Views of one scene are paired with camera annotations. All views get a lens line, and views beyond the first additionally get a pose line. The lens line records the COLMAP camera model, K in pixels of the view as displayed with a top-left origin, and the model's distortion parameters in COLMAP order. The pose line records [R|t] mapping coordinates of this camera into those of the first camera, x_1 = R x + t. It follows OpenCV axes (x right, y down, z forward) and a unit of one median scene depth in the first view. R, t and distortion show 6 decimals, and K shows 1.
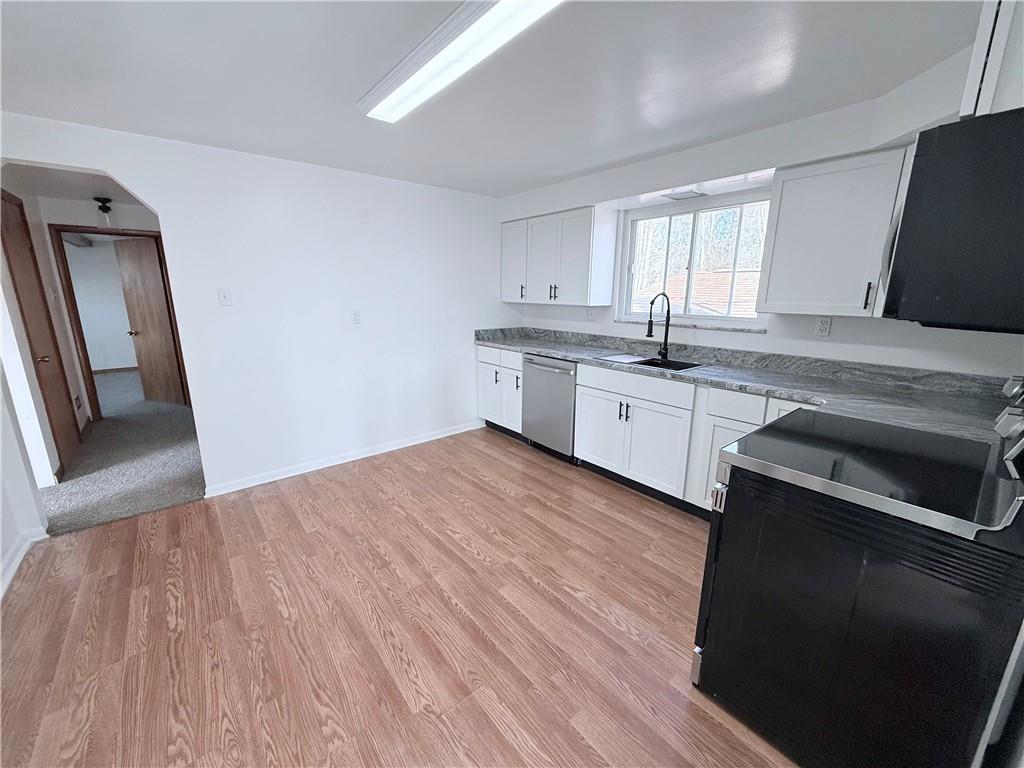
lens RADIAL K [[407.6, 0, 510.4], [0, 407.6, 386.5], [0, 0, 1]] dist [0.000139, 0.000008]
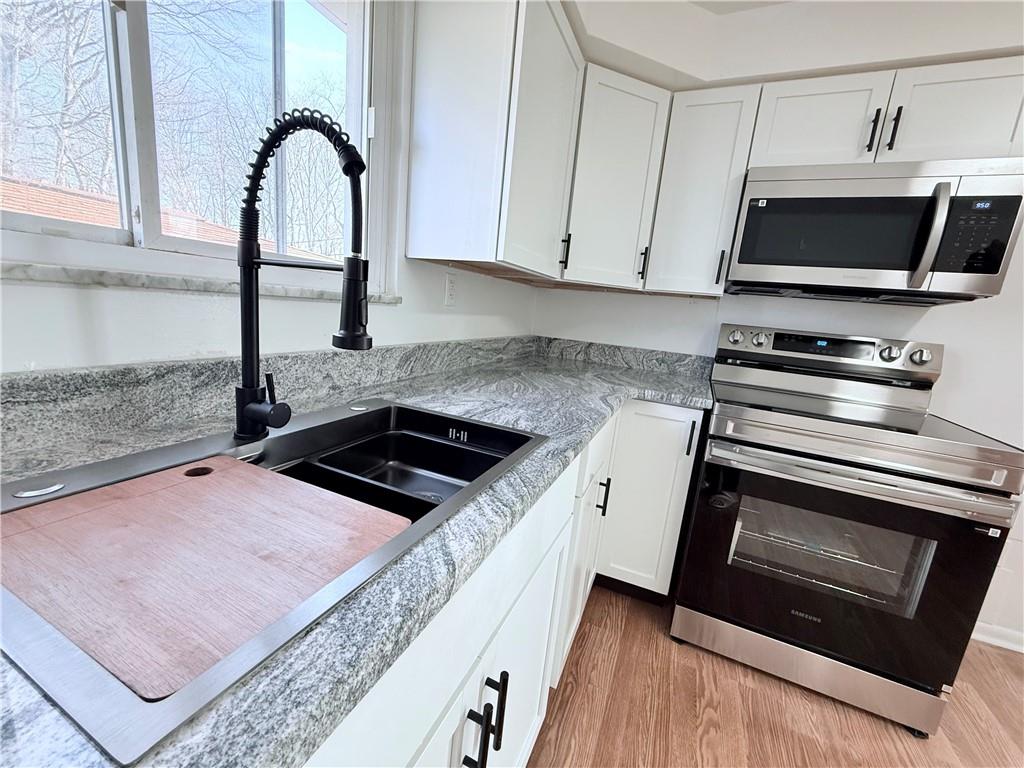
lens RADIAL K [[407.6, 0, 510.4], [0, 407.6, 386.5], [0, 0, 1]] dist [0.000139, 0.000008]
pose [[-0.440227, -0.217147, 0.871233, 0.130735], [0.115249, 0.948624, 0.294670, -0.146342], [-0.890459, 0.230131, -0.392584, 0.975809]]
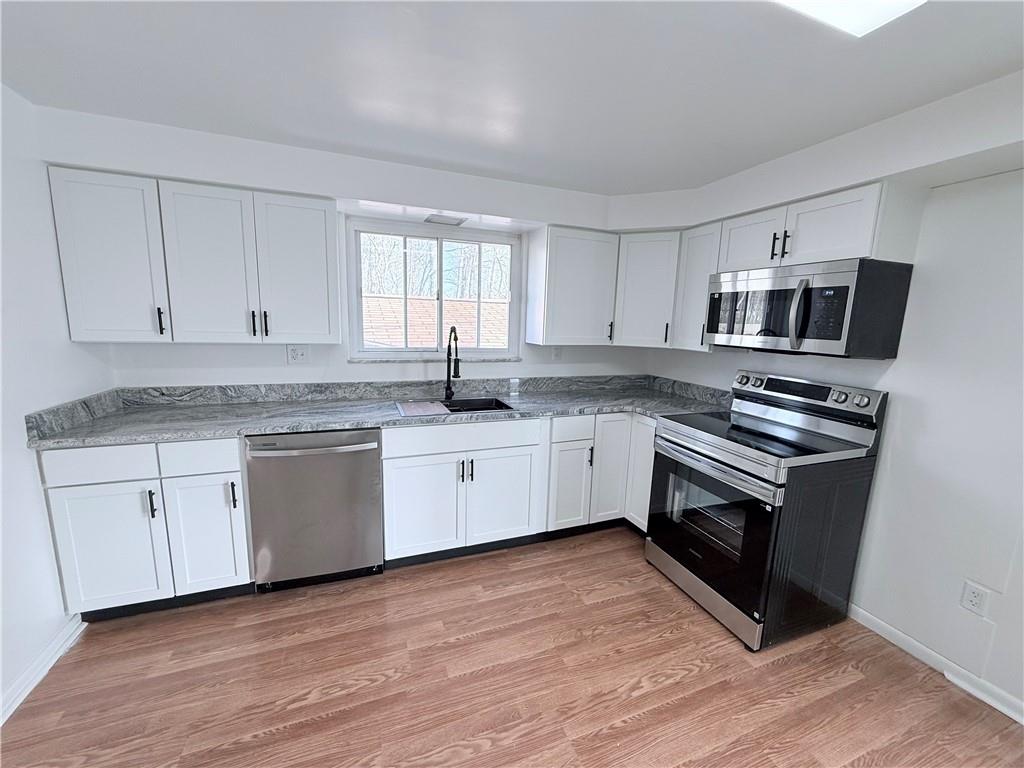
lens RADIAL K [[407.6, 0, 510.4], [0, 407.6, 386.5], [0, 0, 1]] dist [0.000139, 0.000008]
pose [[0.321233, -0.151330, 0.934831, -0.412548], [0.191476, 0.977140, 0.092382, -0.154257], [-0.927441, 0.149321, 0.342865, 0.579036]]
